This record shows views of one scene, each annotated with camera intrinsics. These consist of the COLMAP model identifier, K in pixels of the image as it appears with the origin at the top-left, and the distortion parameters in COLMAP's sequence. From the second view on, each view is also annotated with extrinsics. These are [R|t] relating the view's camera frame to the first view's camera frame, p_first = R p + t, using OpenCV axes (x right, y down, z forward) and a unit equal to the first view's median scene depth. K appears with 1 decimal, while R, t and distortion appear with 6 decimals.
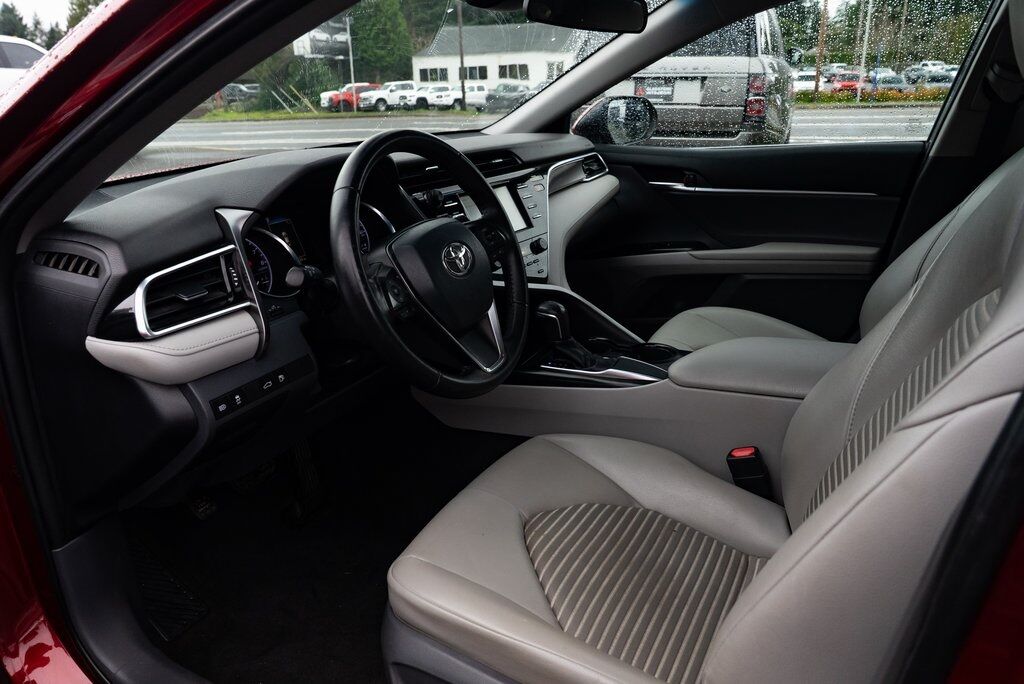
lens RADIAL K [[692.9, 0, 510.7], [0, 692.9, 342.5], [0, 0, 1]] dist [-0.033549, 0.020164]
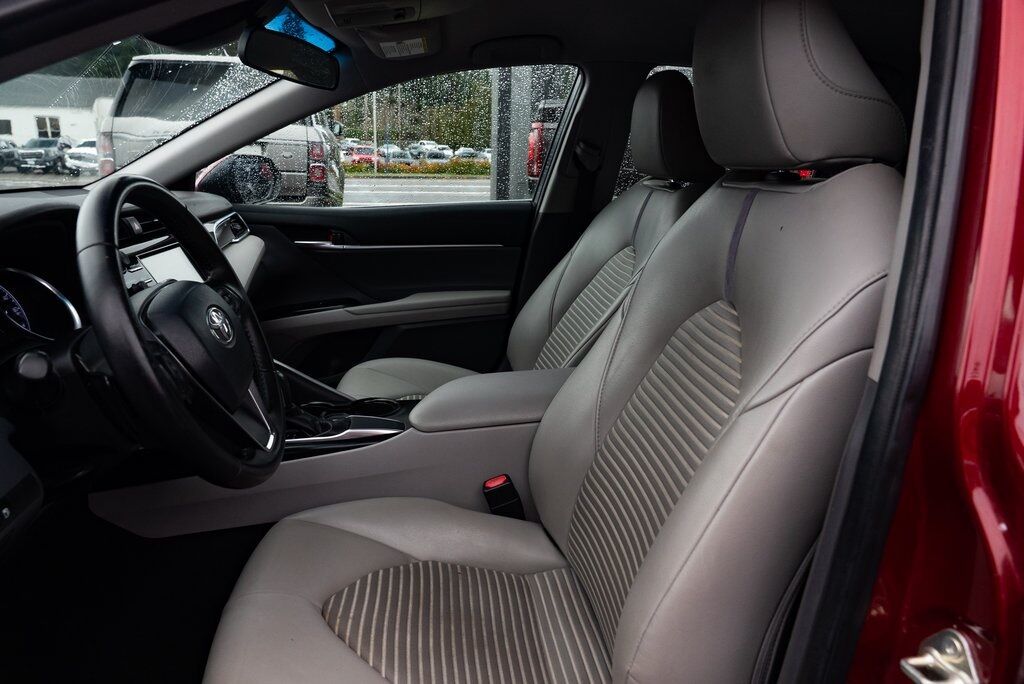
lens RADIAL K [[692.9, 0, 515.0], [0, 692.9, 339.3], [0, 0, 1]] dist [-0.033549, 0.020164]
pose [[0.801132, -0.105499, 0.589116, -0.158503], [0.161241, 0.985991, -0.042698, -0.004963], [-0.576359, 0.129197, 0.806919, 0.059040]]
